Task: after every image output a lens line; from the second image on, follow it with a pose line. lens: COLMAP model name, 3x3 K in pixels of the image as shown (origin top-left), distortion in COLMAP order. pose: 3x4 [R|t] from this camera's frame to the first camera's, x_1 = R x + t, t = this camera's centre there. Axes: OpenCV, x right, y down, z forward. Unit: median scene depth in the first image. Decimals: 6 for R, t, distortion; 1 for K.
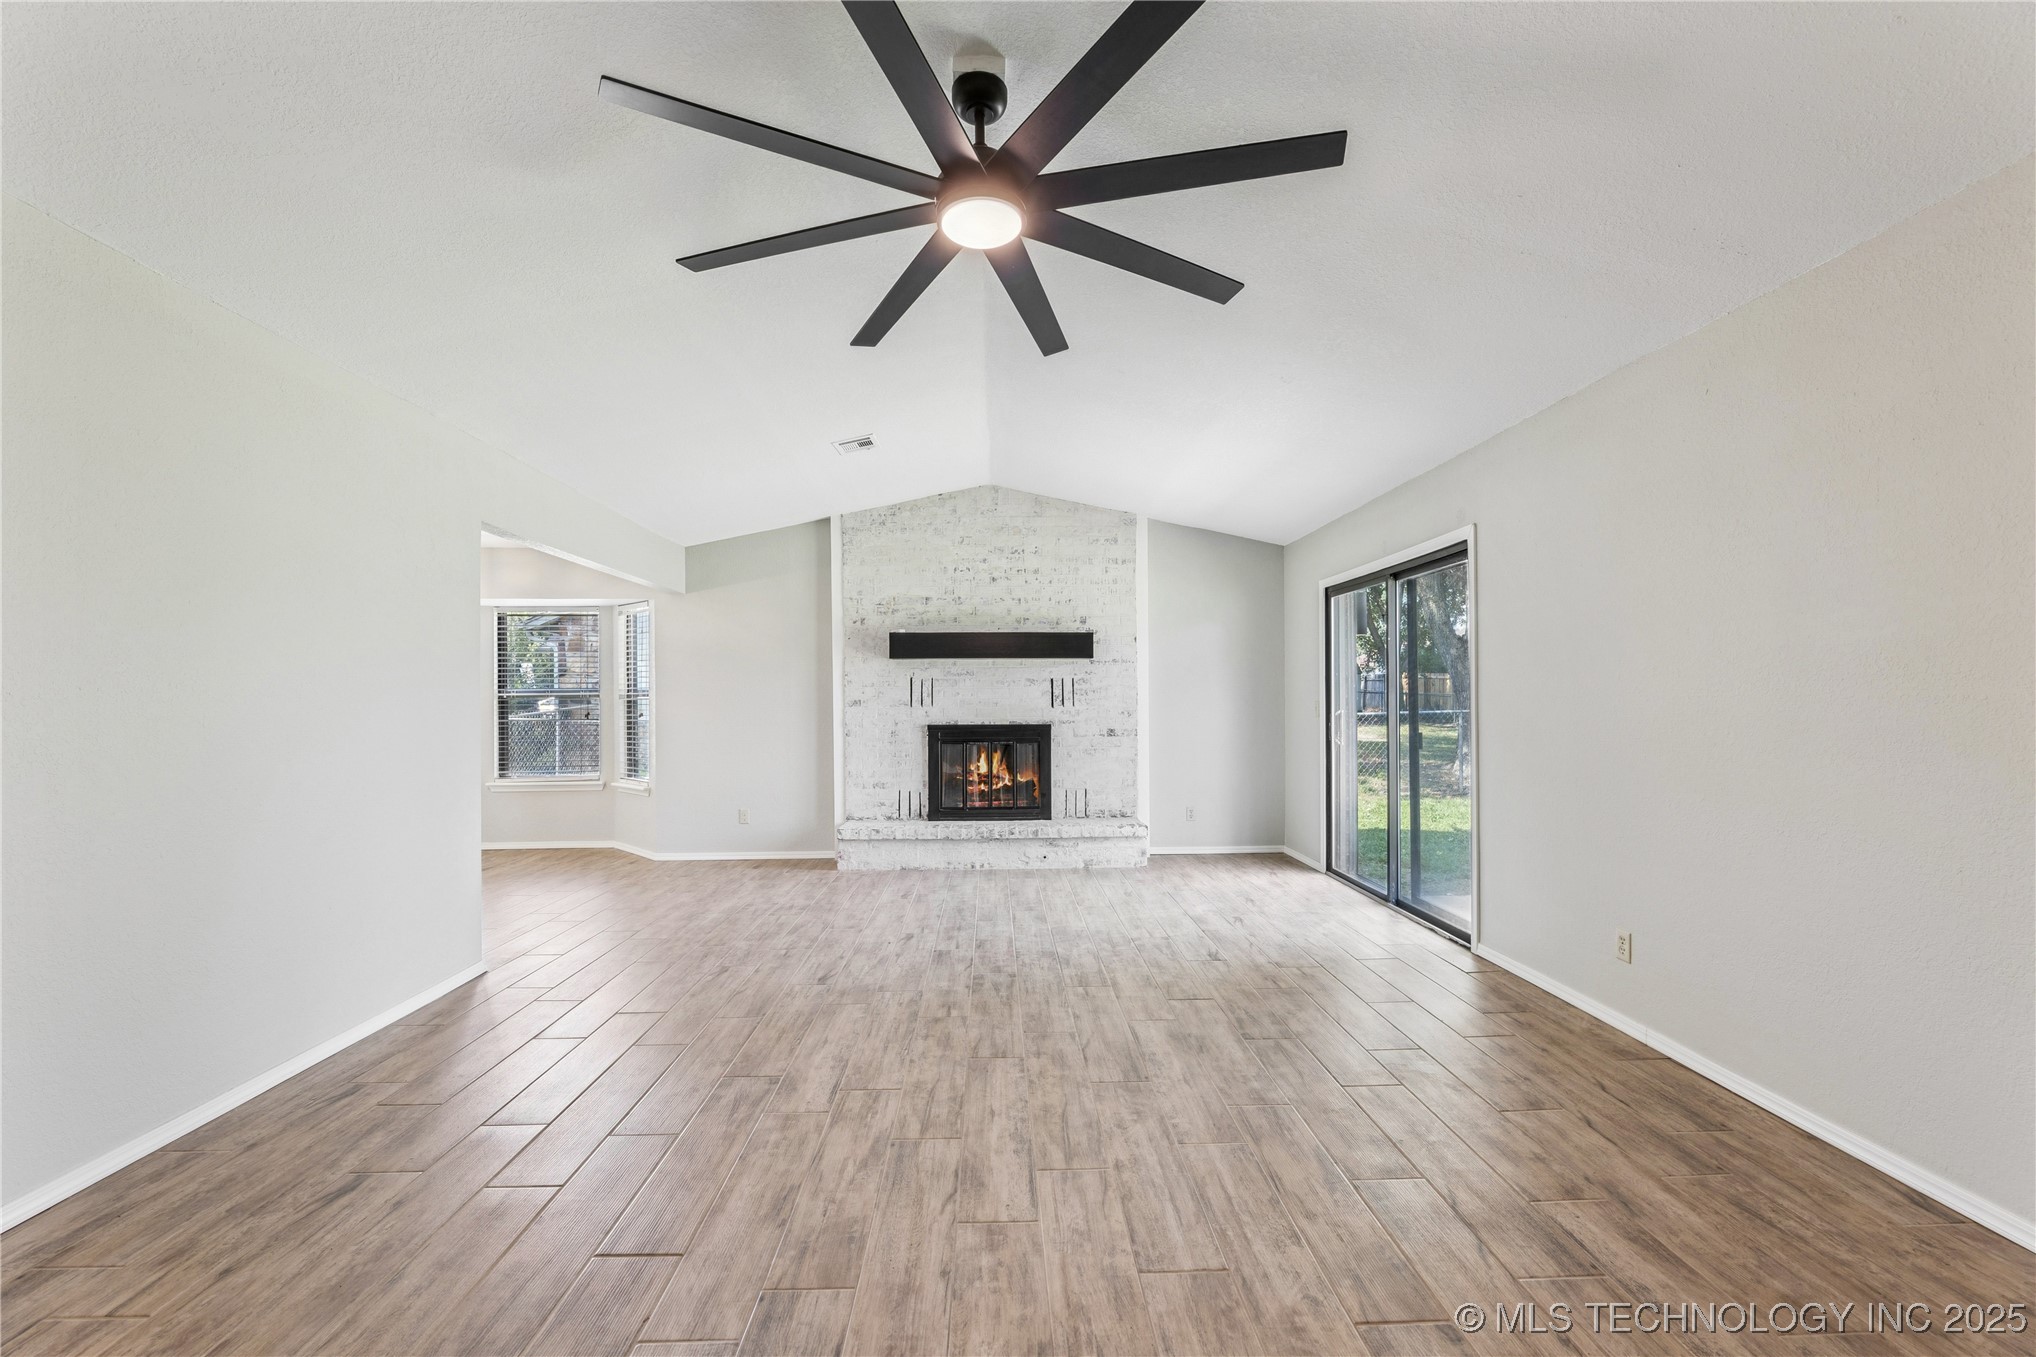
lens RADIAL K [[838.0, 0, 1024.0], [0, 838.0, 692.4], [0, 0, 1]] dist [-0.002978, -0.000444]
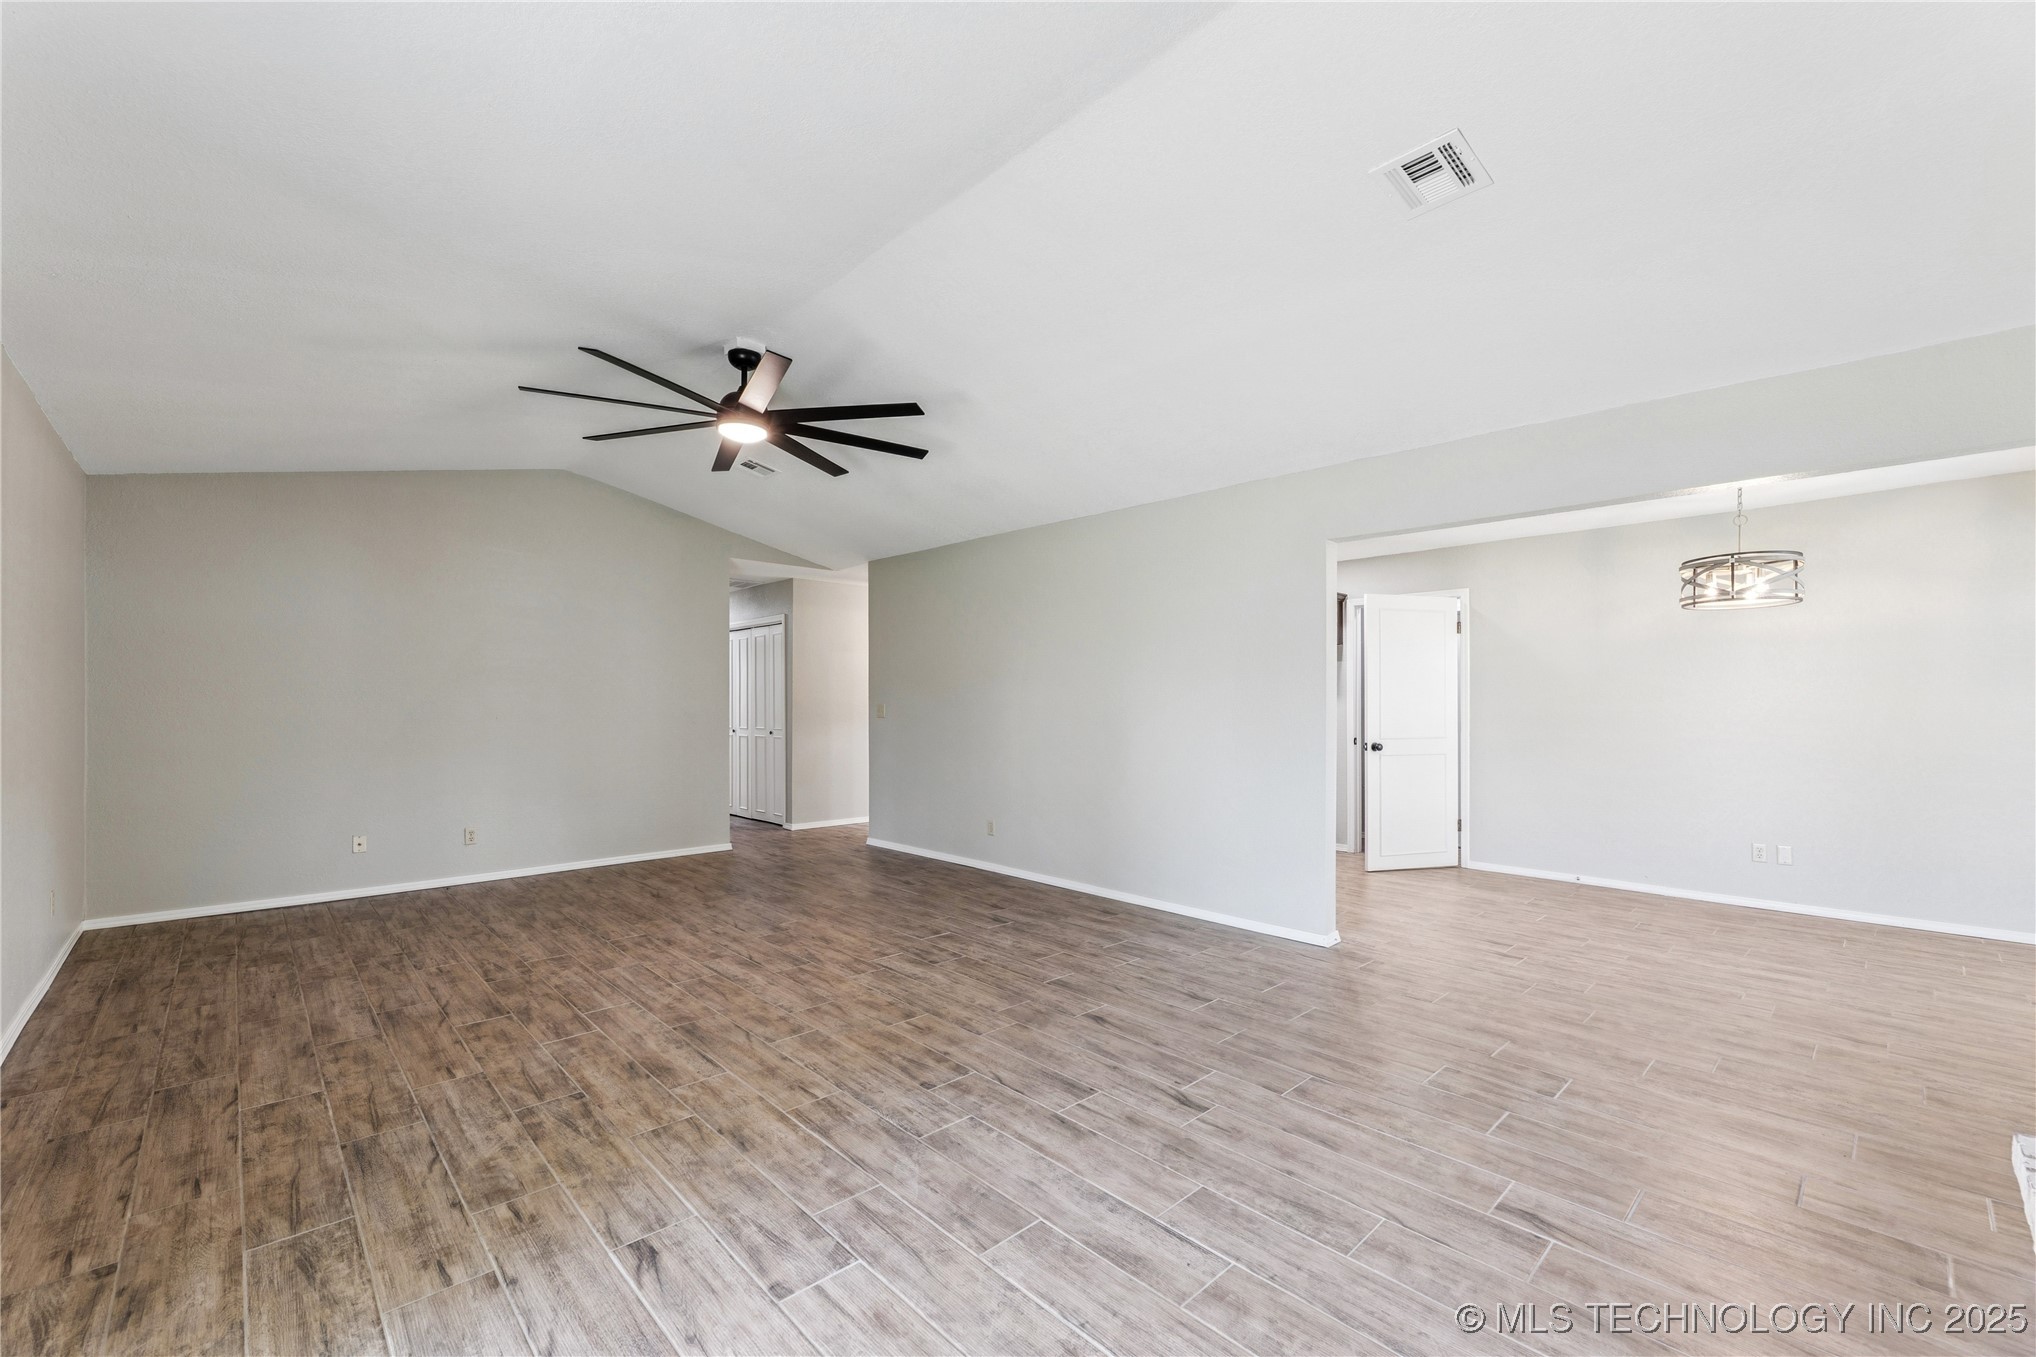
lens RADIAL K [[826.8, 0, 999.7], [0, 826.8, 705.6], [0, 0, 1]] dist [0.000704, -0.000226]
pose [[-0.760389, 0.005651, -0.649443, 0.234320], [0.006039, 0.999980, 0.001631, 0.005983], [0.649440, -0.002682, -0.760408, 0.928567]]
